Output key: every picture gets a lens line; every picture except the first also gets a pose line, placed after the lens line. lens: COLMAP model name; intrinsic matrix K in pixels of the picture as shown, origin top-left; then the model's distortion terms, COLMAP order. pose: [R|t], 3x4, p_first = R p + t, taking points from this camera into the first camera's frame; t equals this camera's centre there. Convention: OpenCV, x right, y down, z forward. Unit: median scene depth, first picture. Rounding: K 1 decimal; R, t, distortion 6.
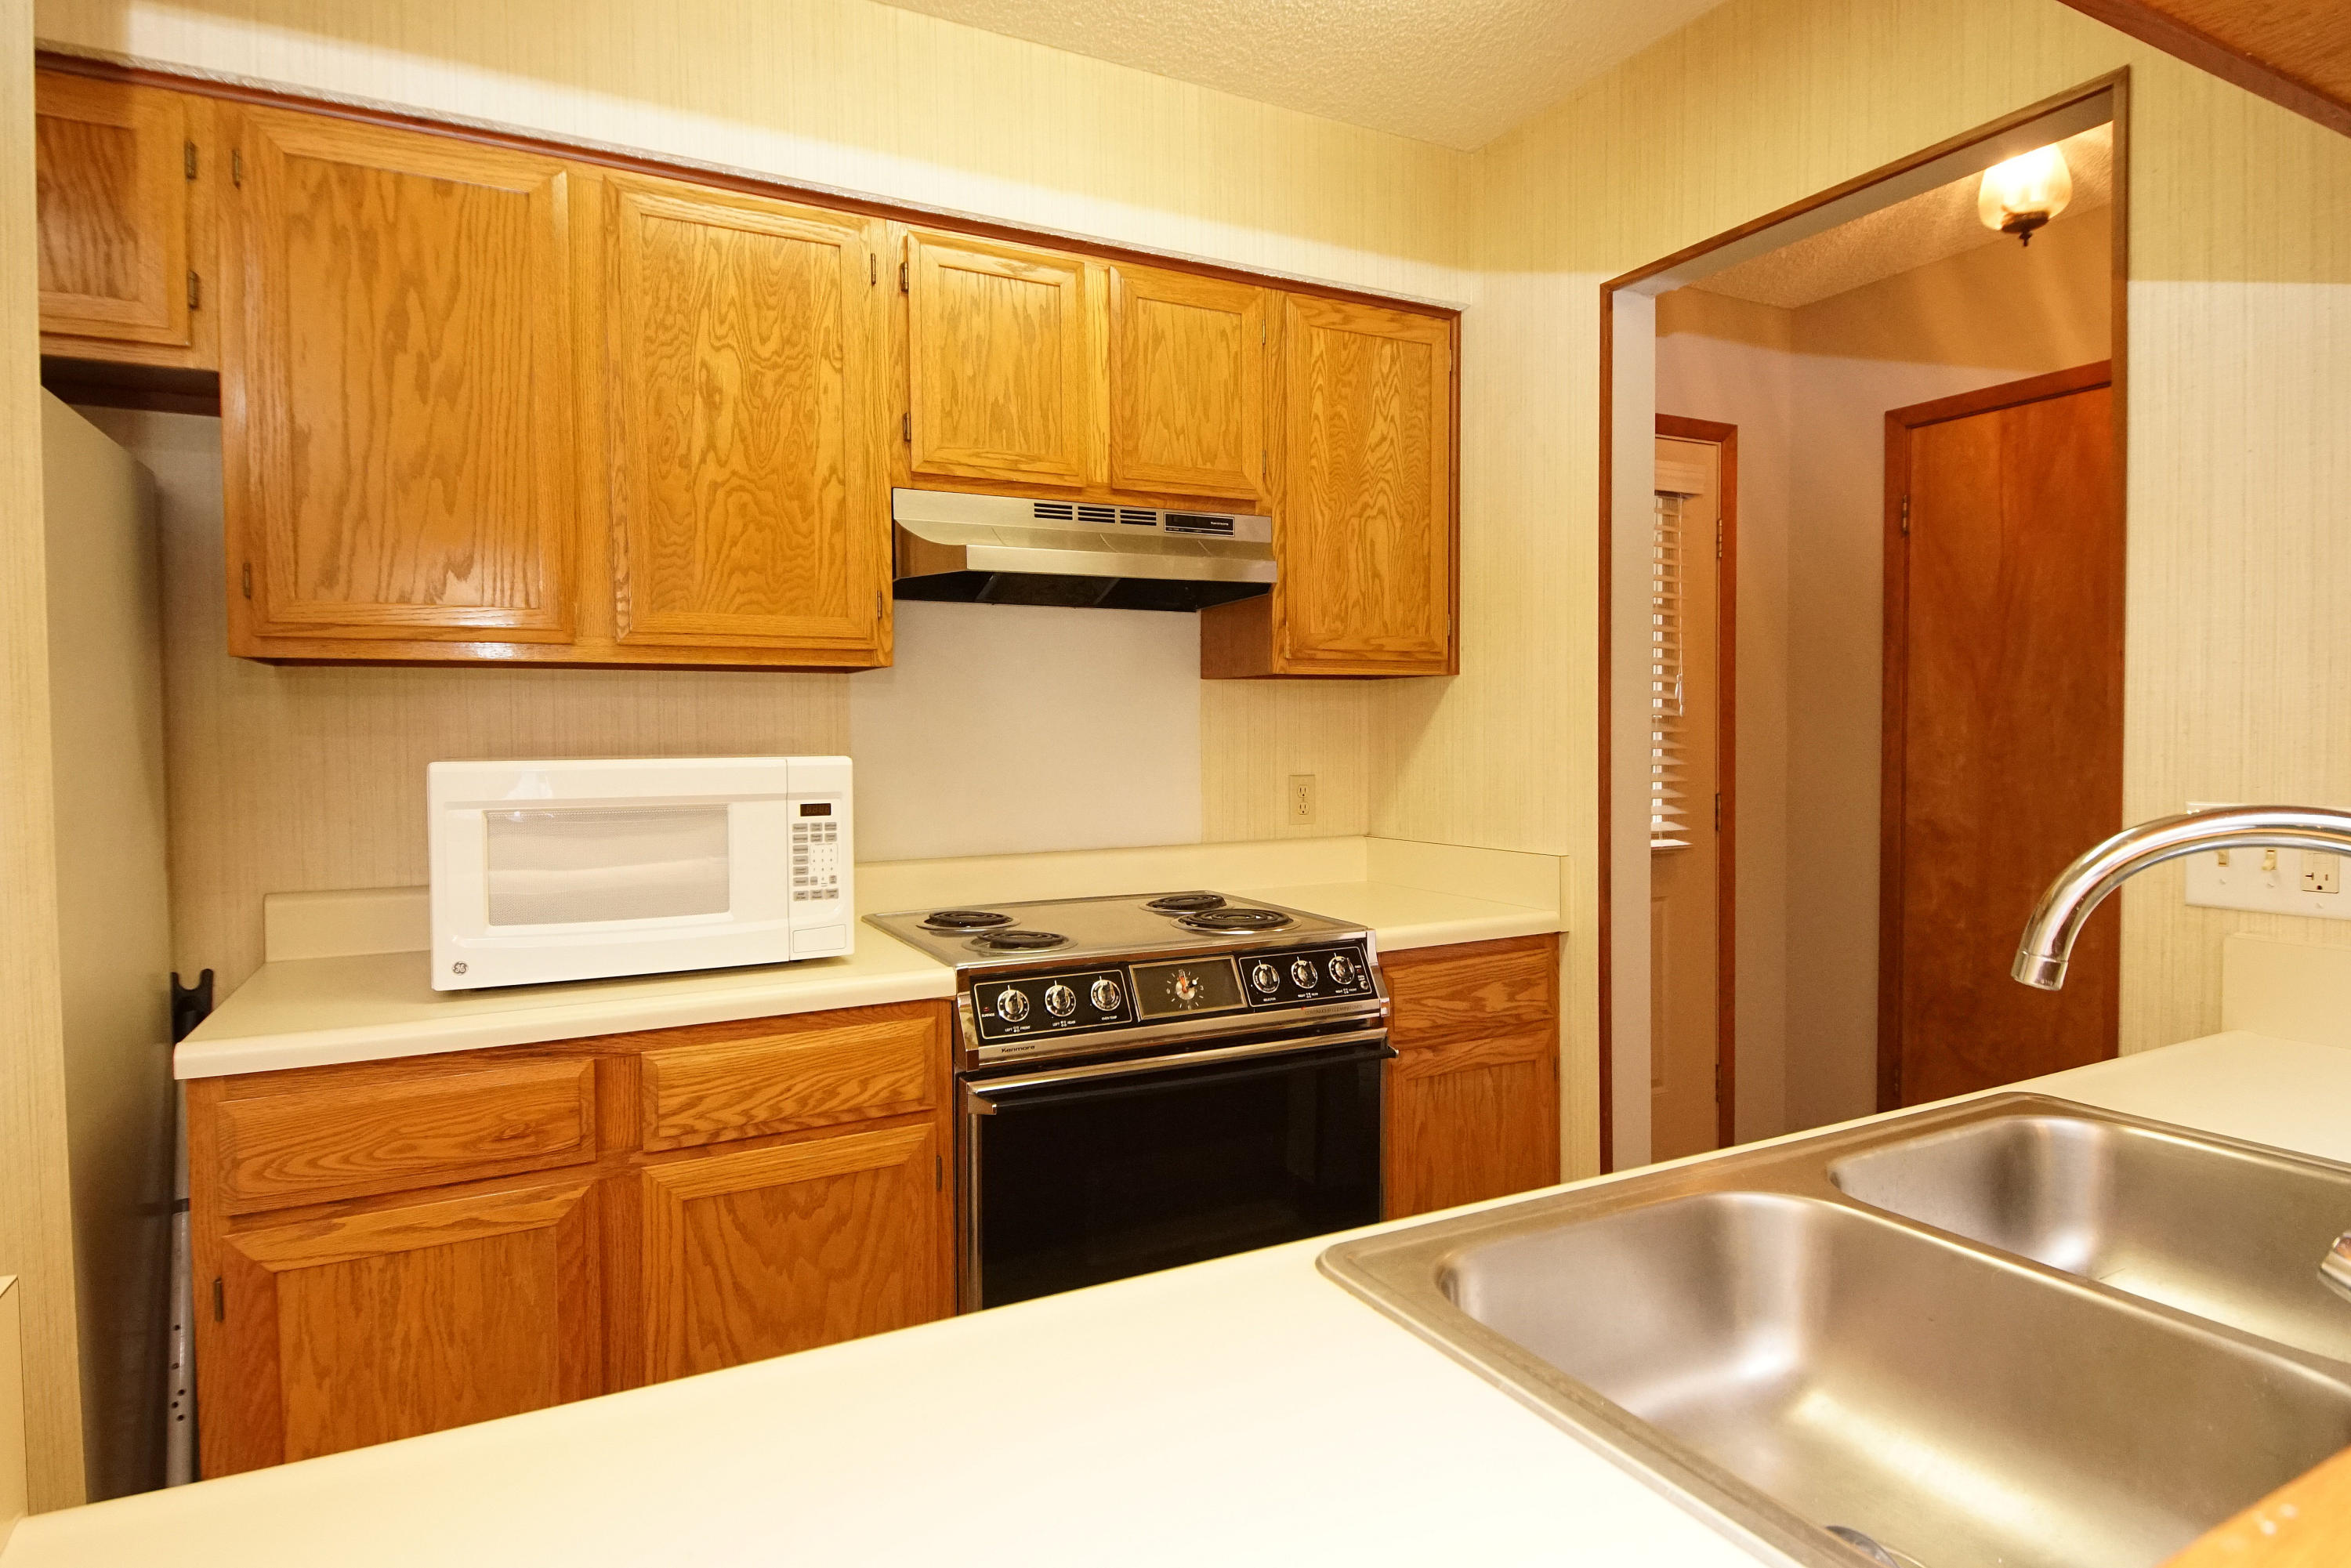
lens RADIAL K [[1268.0, 0, 1171.2], [0, 1268.0, 785.0], [0, 0, 1]] dist [0.021277, -0.020779]
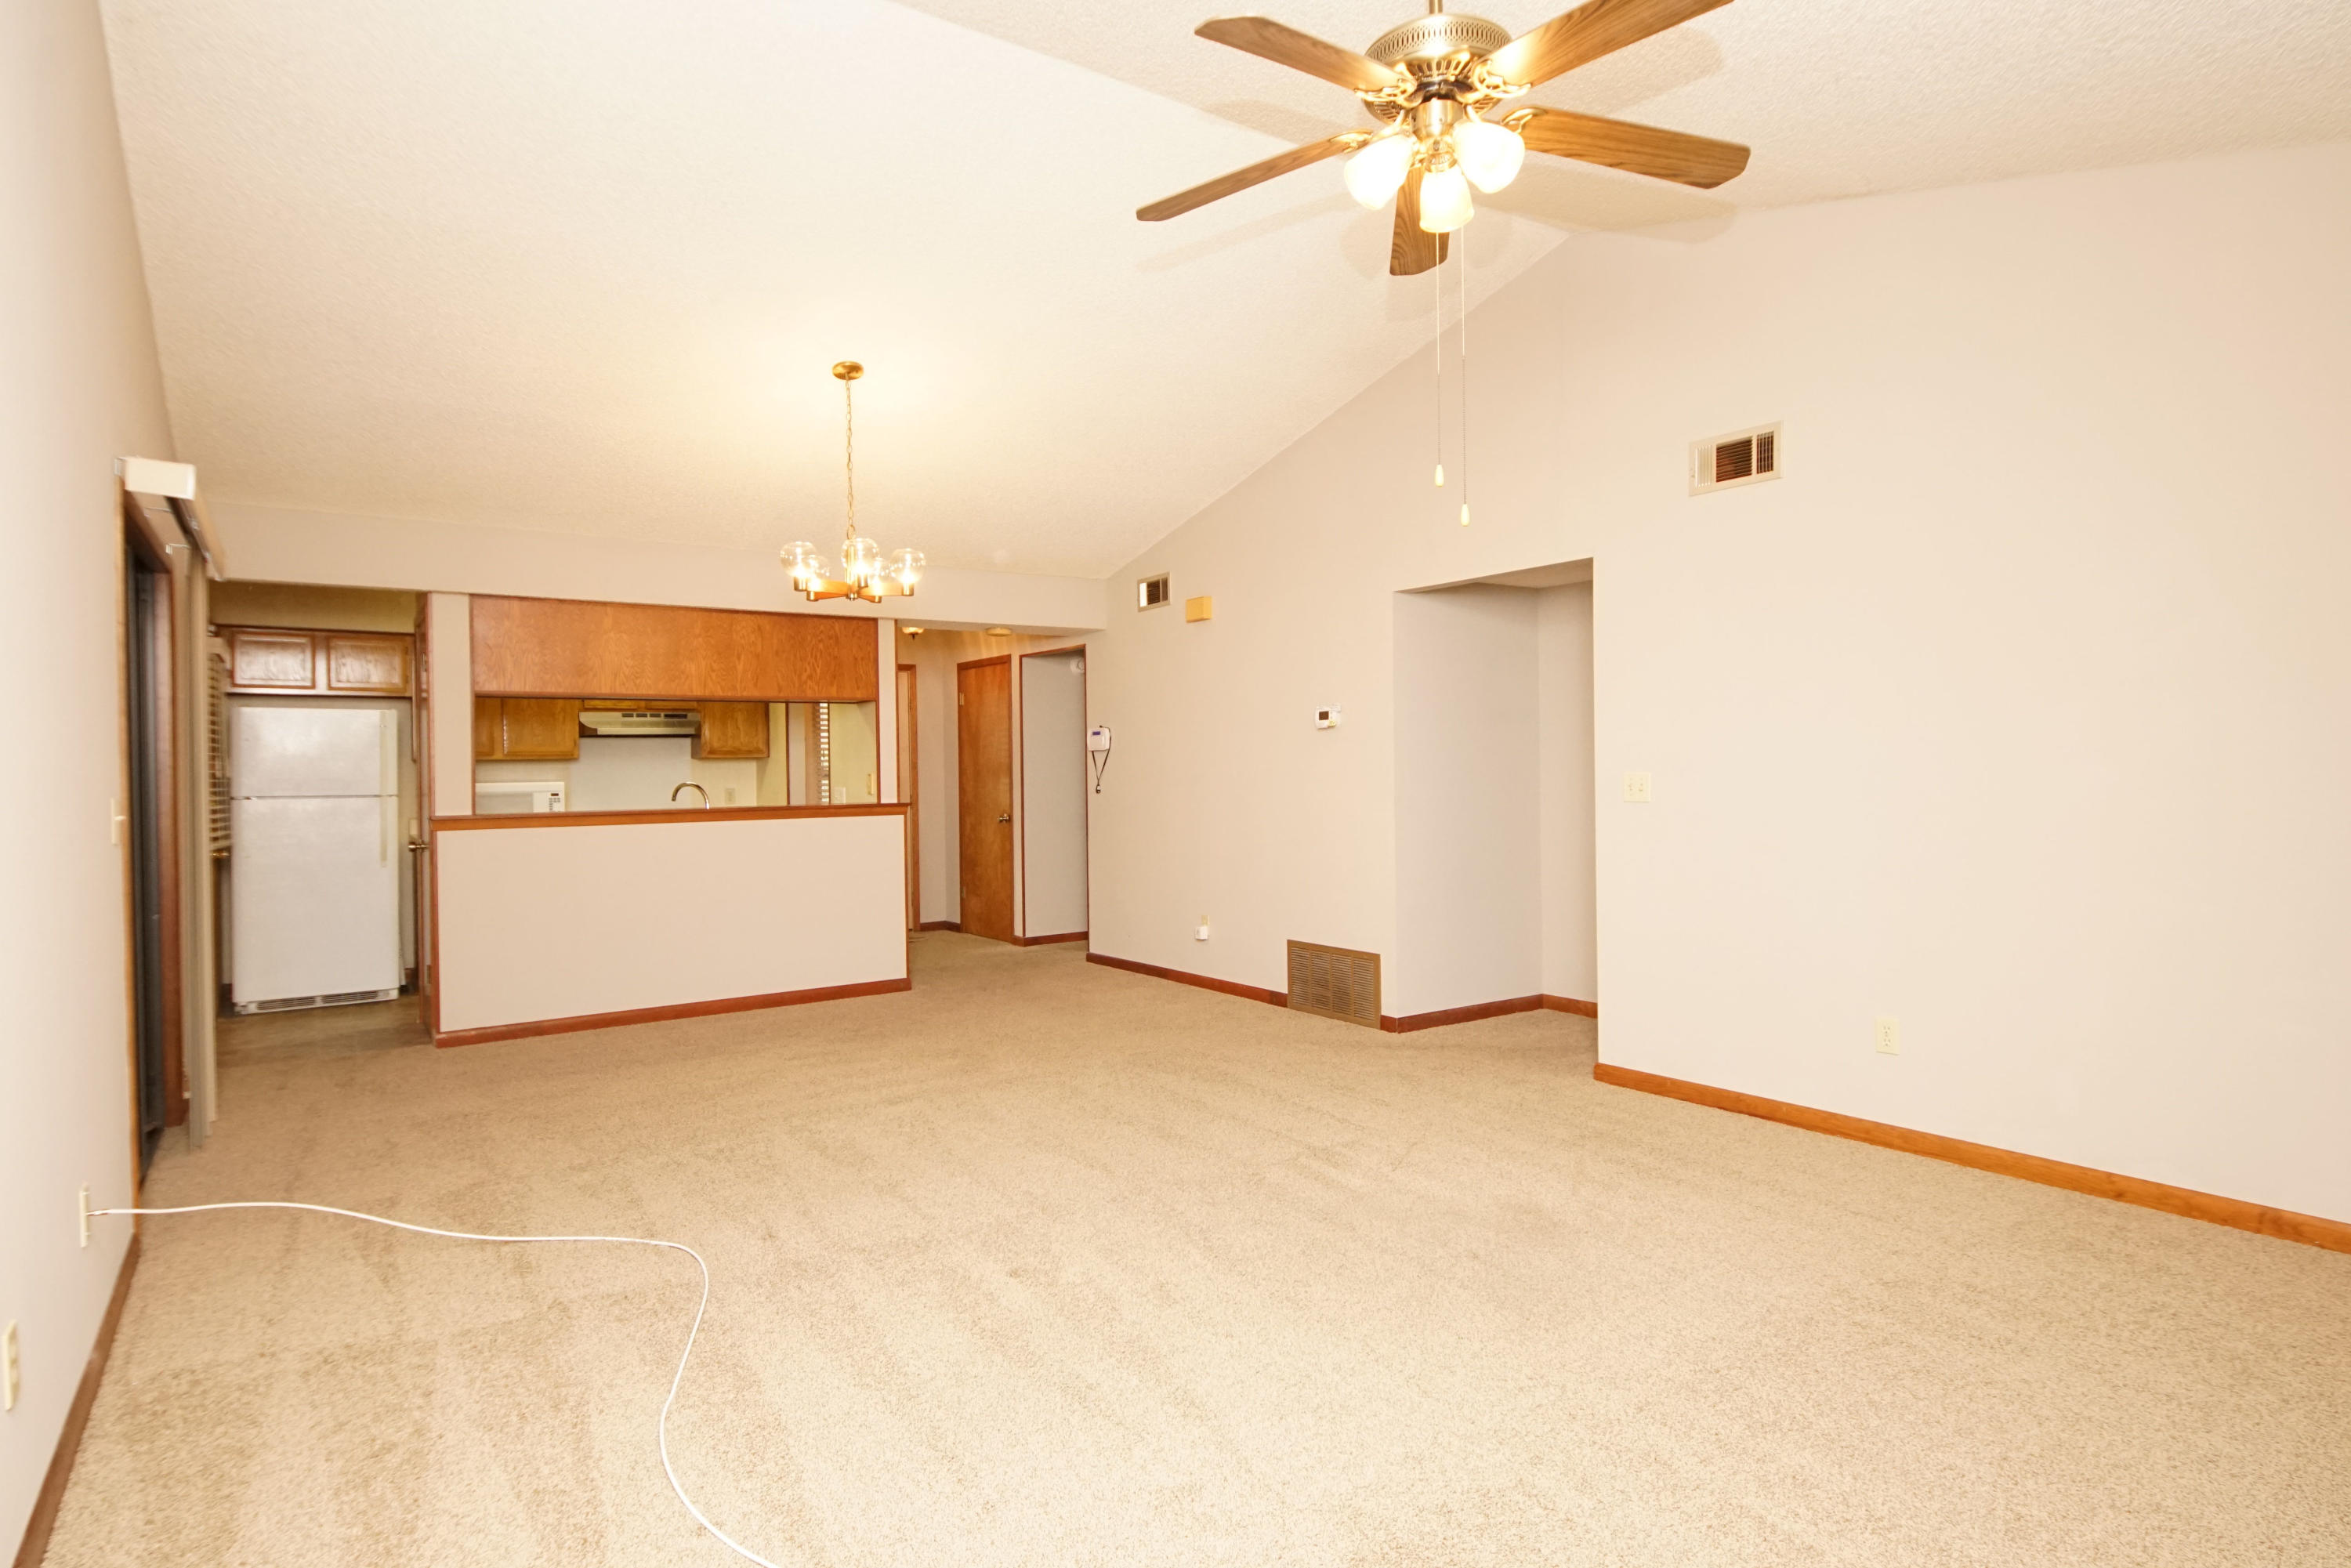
lens RADIAL K [[1268.0, 0, 1166.8], [0, 1268.0, 780.9], [0, 0, 1]] dist [0.021277, -0.020779]
pose [[0.992267, 0.000936, 0.124118, 1.118373], [0.002306, 0.999660, -0.025979, 0.079349], [-0.124100, 0.026065, 0.991927, -3.172198]]
